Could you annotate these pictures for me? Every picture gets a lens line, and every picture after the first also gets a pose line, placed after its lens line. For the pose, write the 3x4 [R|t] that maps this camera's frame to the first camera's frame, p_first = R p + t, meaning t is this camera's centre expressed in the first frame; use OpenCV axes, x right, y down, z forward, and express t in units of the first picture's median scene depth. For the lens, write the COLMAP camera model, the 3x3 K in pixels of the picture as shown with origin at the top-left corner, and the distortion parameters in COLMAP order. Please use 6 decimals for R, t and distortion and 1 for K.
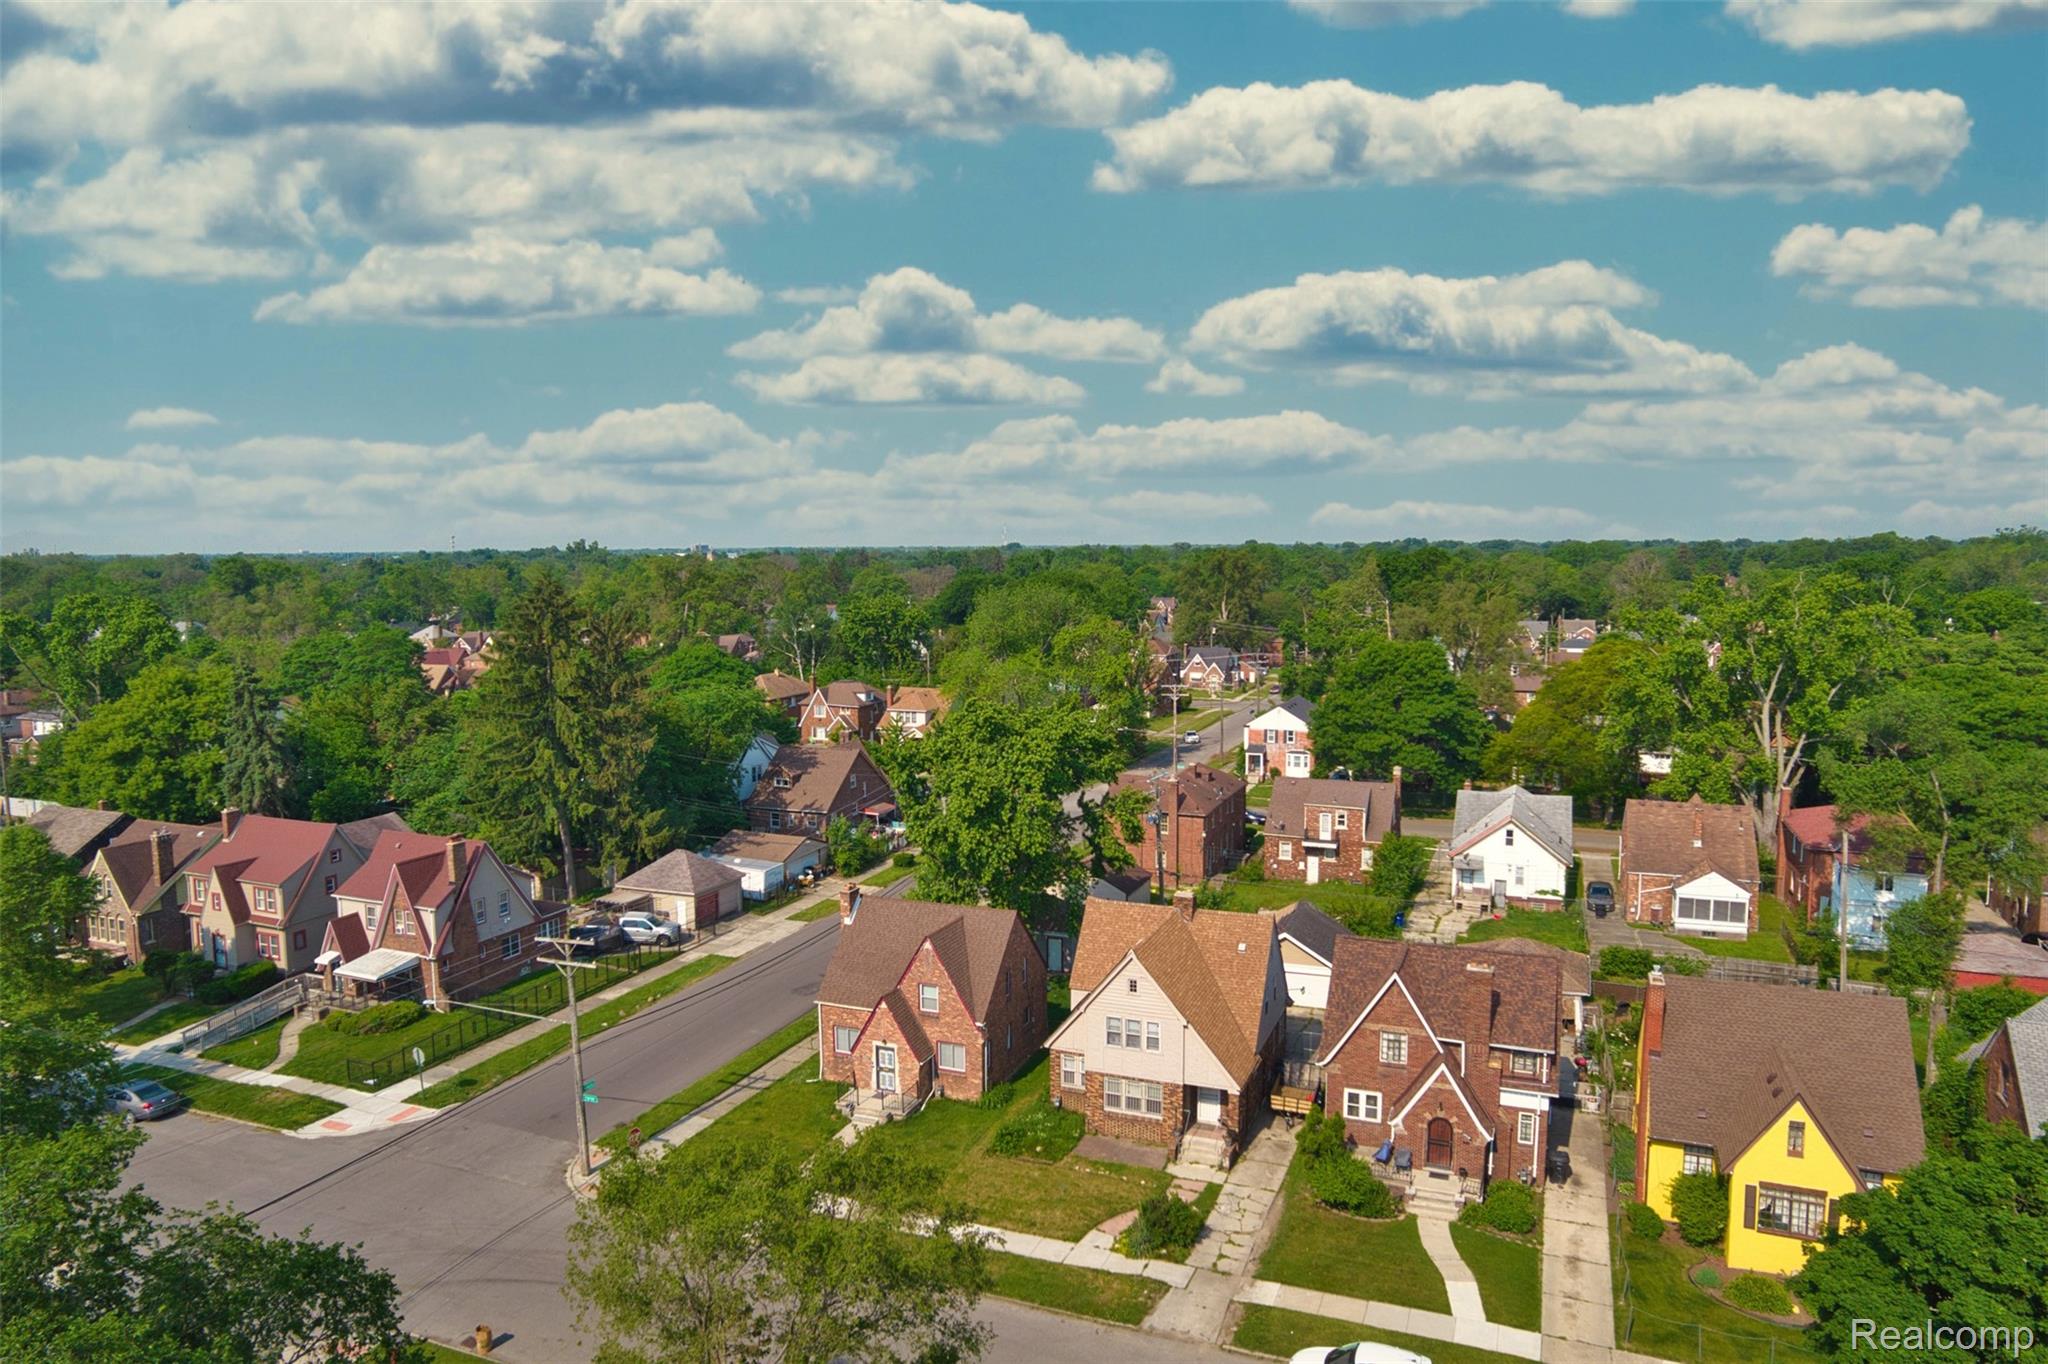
lens RADIAL K [[1302.5, 0, 1024.0], [0, 1302.5, 682.0], [0, 0, 1]] dist [-0.065852, 0.052600]
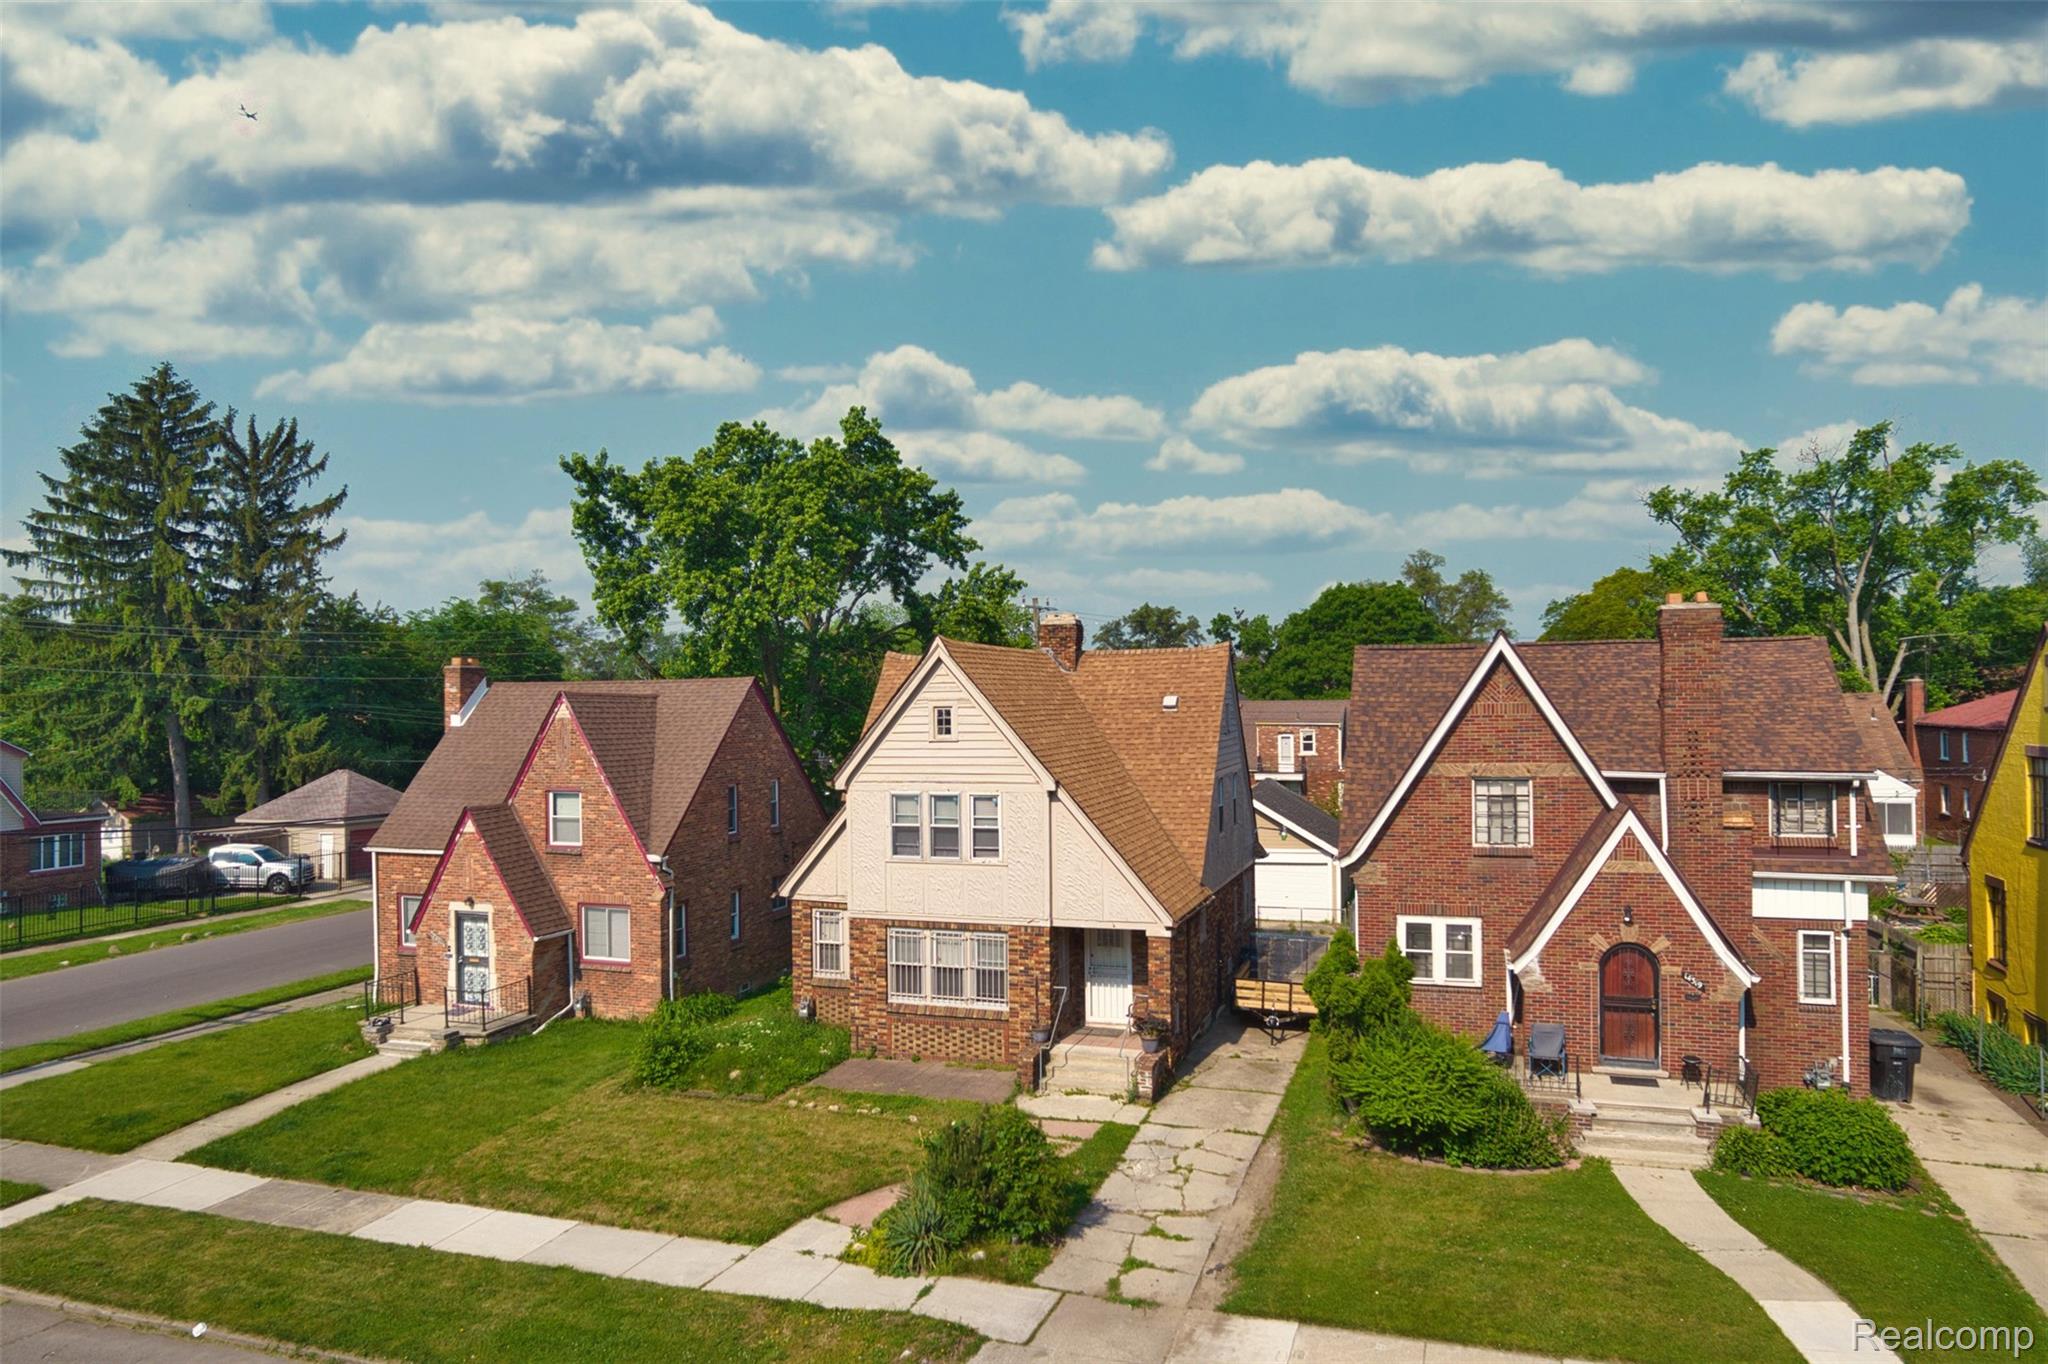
lens RADIAL K [[1302.5, 0, 1024.0], [0, 1302.5, 682.0], [0, 0, 1]] dist [-0.065852, 0.052600]
pose [[0.998490, -0.004160, 0.054776, 0.089693], [0.010496, 0.993206, -0.115893, 0.282082], [-0.053922, 0.116293, 0.991750, 0.536270]]
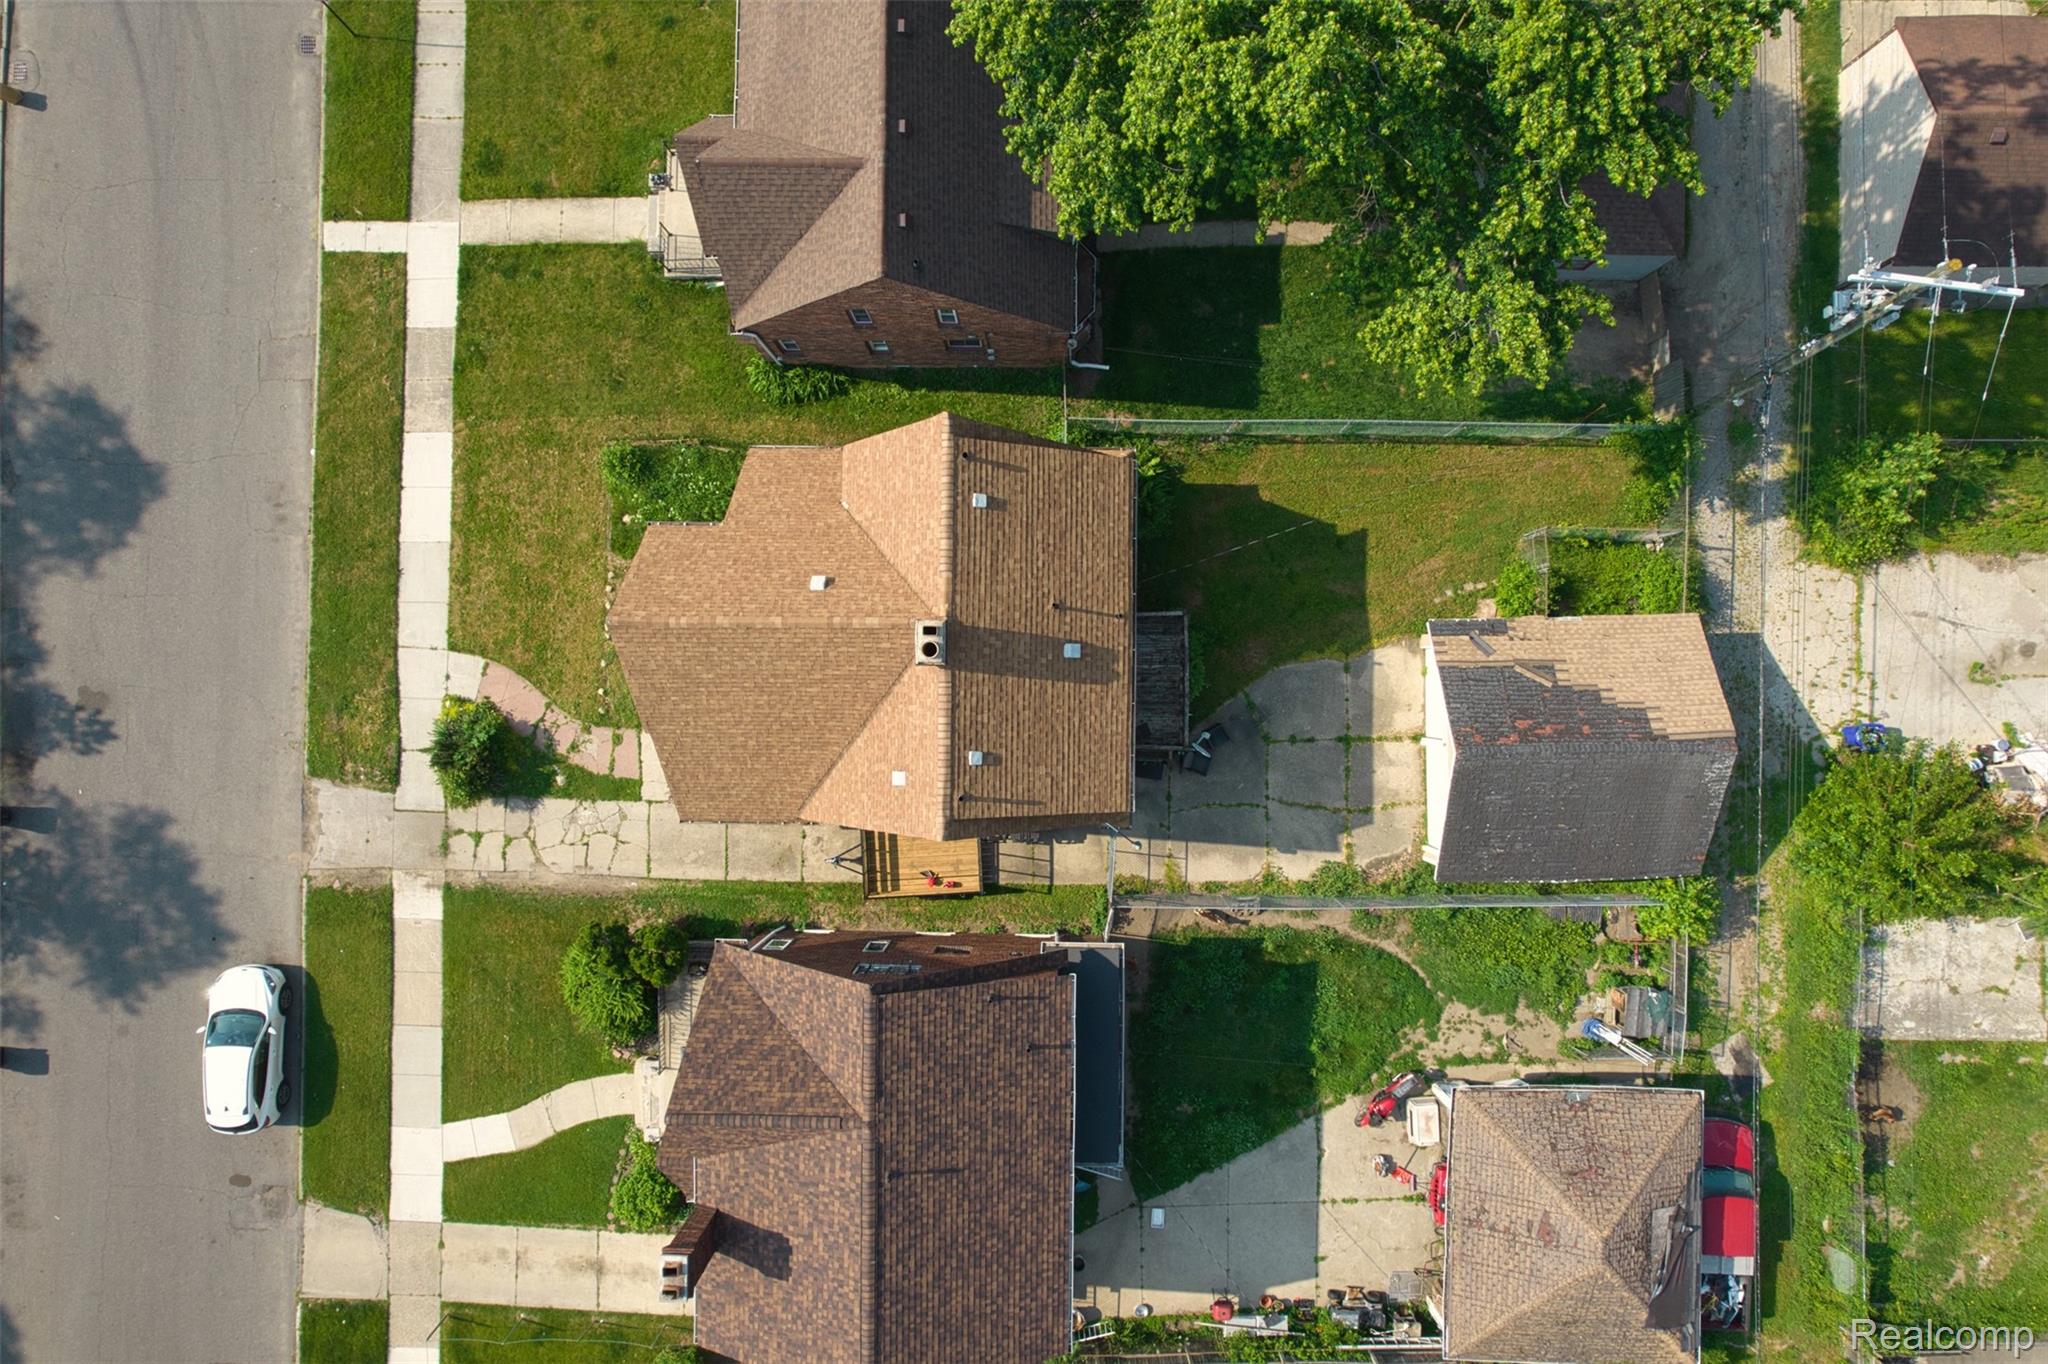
lens RADIAL K [[1302.5, 0, 1024.0], [0, 1302.5, 682.0], [0, 0, 1]] dist [-0.065852, 0.052600]
pose [[0.367797, 0.929871, -0.008107, 0.170710], [-0.091556, 0.044887, 0.994788, -0.314808], [0.925388, -0.365137, 0.101645, 1.105972]]
